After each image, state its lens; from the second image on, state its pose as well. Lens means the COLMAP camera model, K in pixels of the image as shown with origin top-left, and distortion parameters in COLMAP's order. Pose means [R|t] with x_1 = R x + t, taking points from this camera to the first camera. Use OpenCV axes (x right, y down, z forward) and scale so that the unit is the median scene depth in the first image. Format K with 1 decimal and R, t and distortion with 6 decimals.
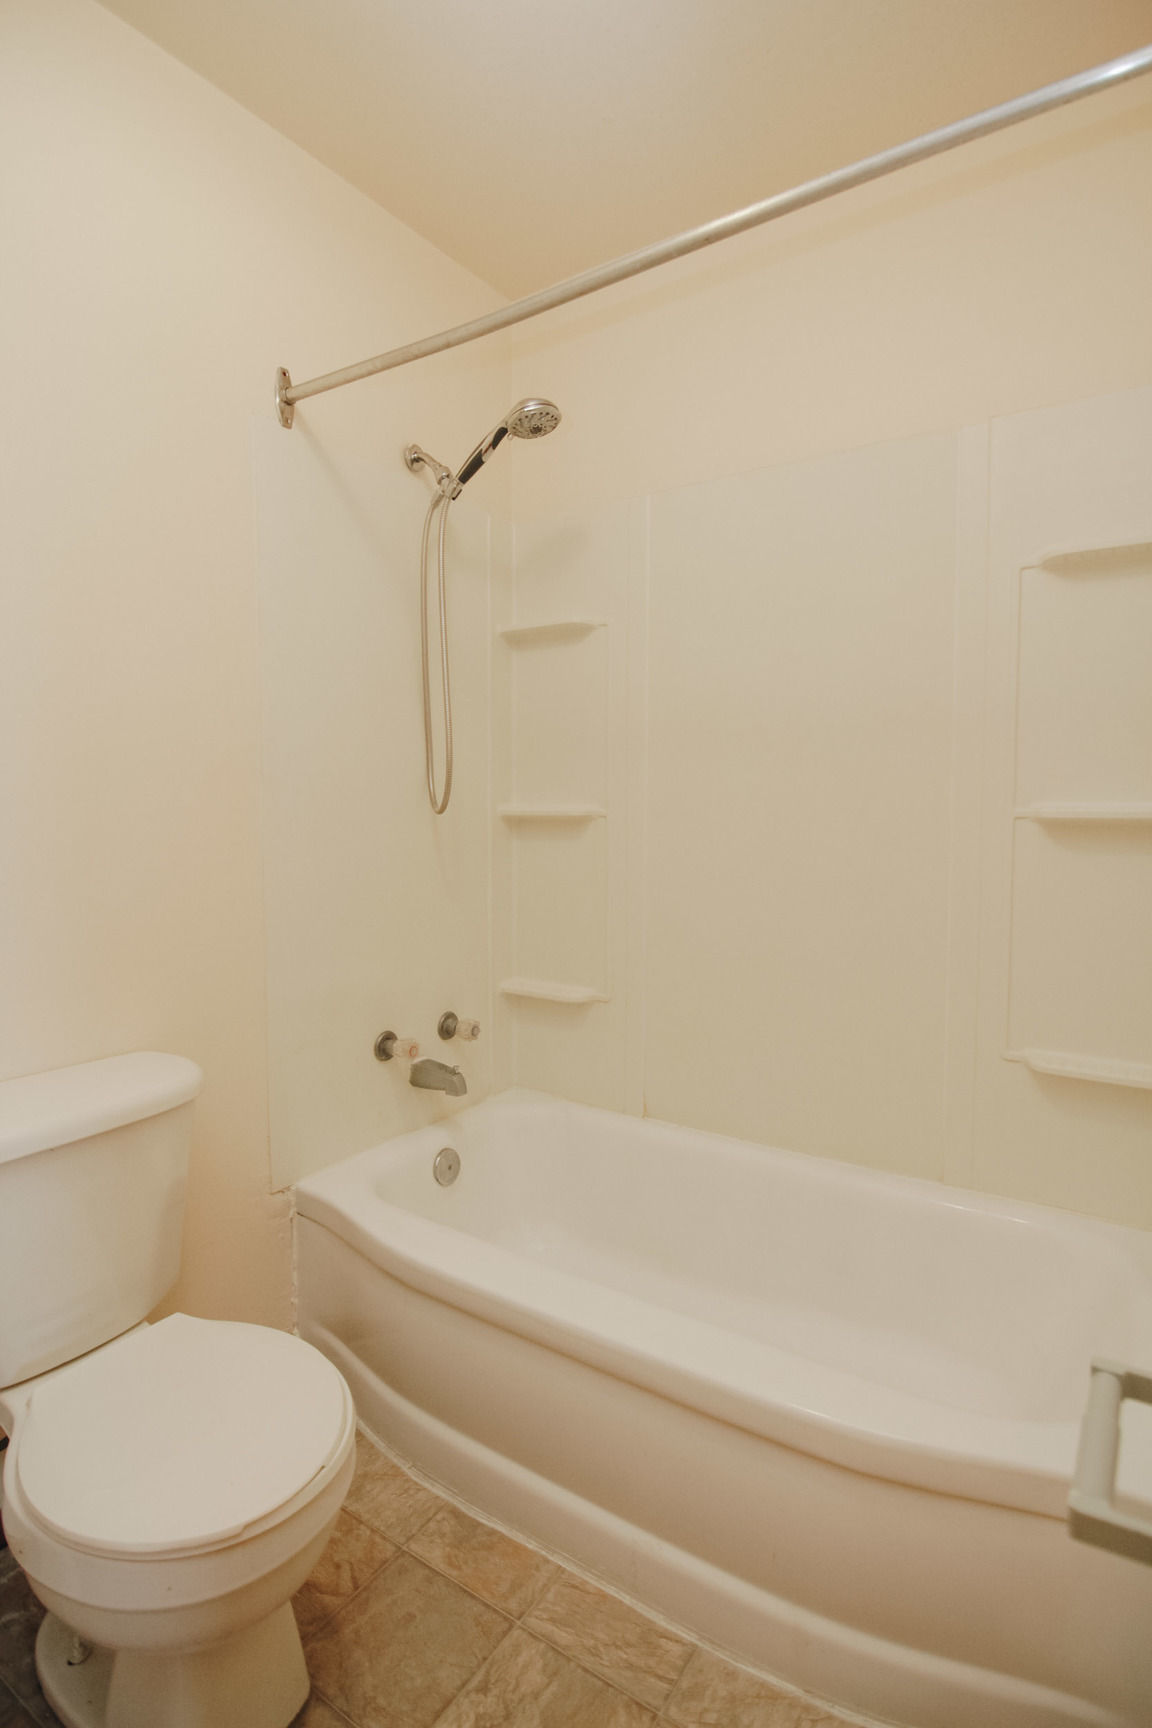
lens RADIAL K [[872.7, 0, 581.2], [0, 872.7, 858.0], [0, 0, 1]] dist [-0.002486, -0.011340]
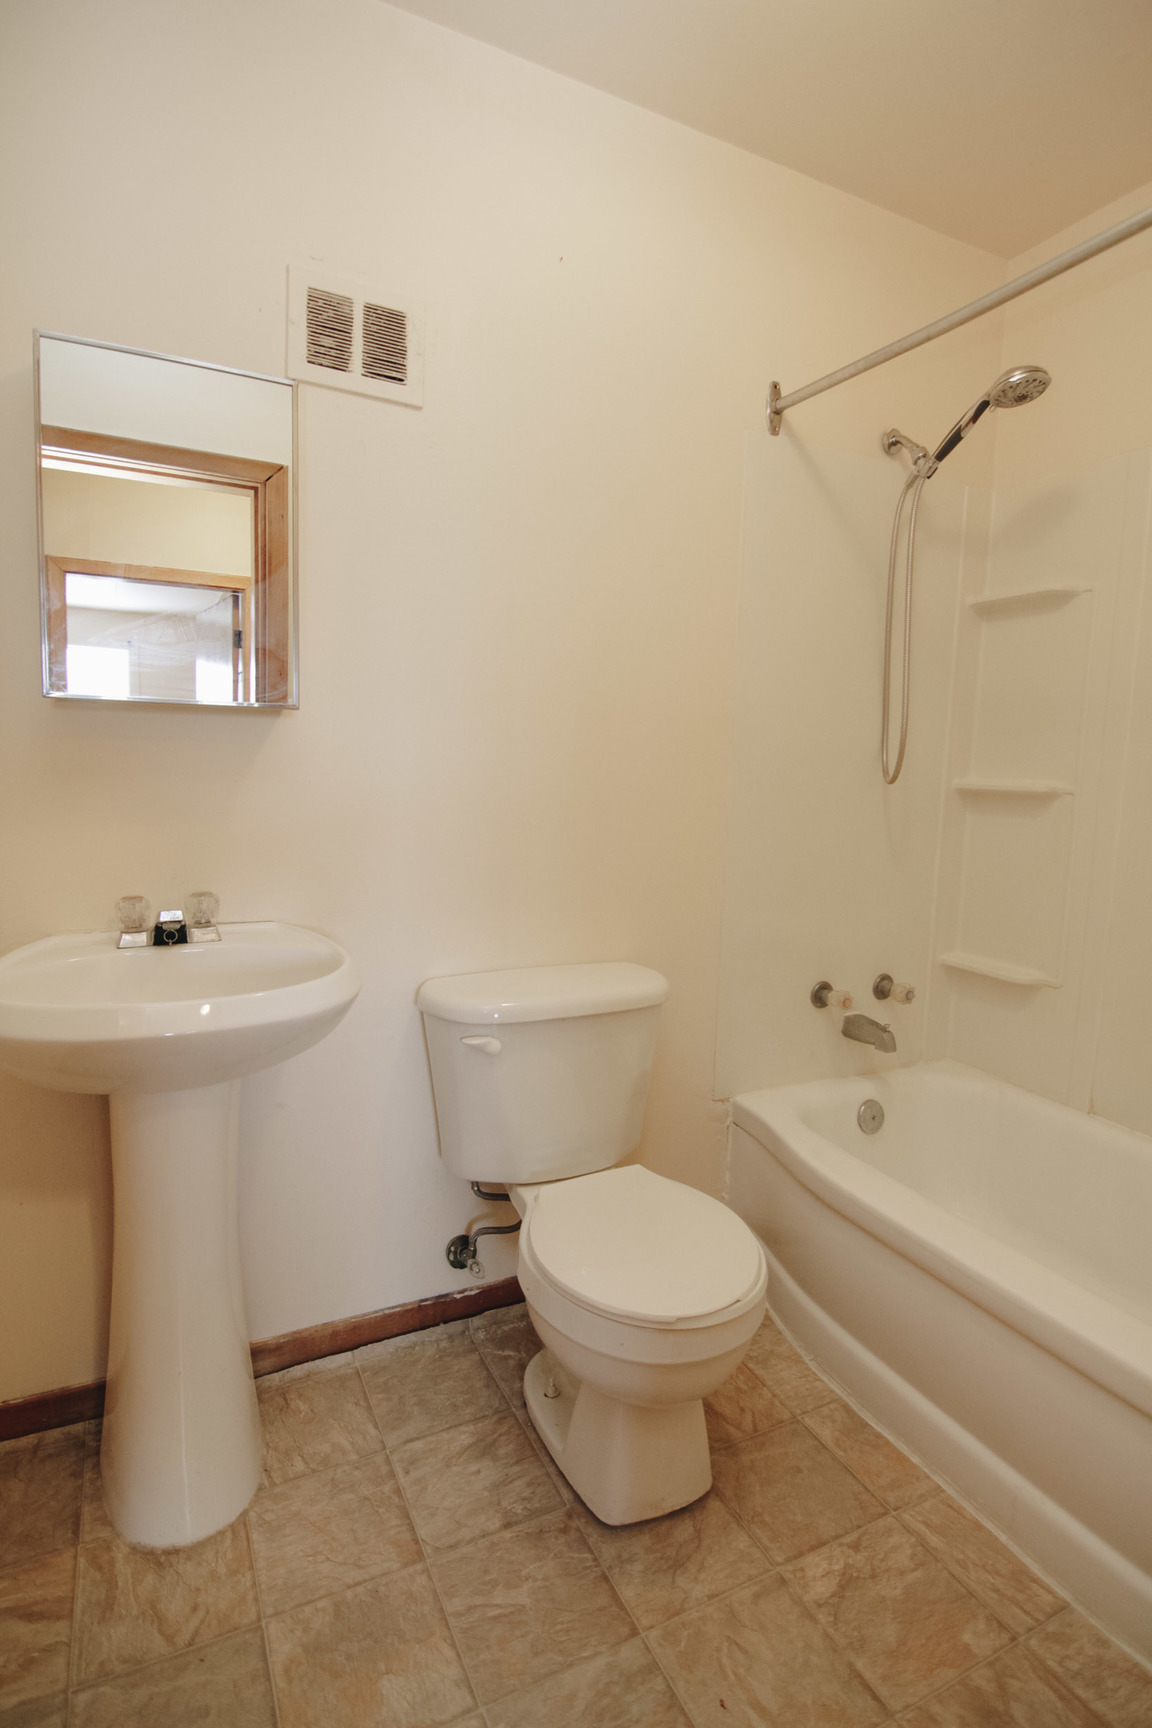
lens RADIAL K [[872.7, 0, 581.2], [0, 872.7, 858.0], [0, 0, 1]] dist [-0.002486, -0.011340]
pose [[0.868713, 0.080159, -0.488786, 0.039555], [-0.063695, 0.996704, 0.050249, 0.010438], [0.491203, -0.012519, 0.870955, -0.111882]]
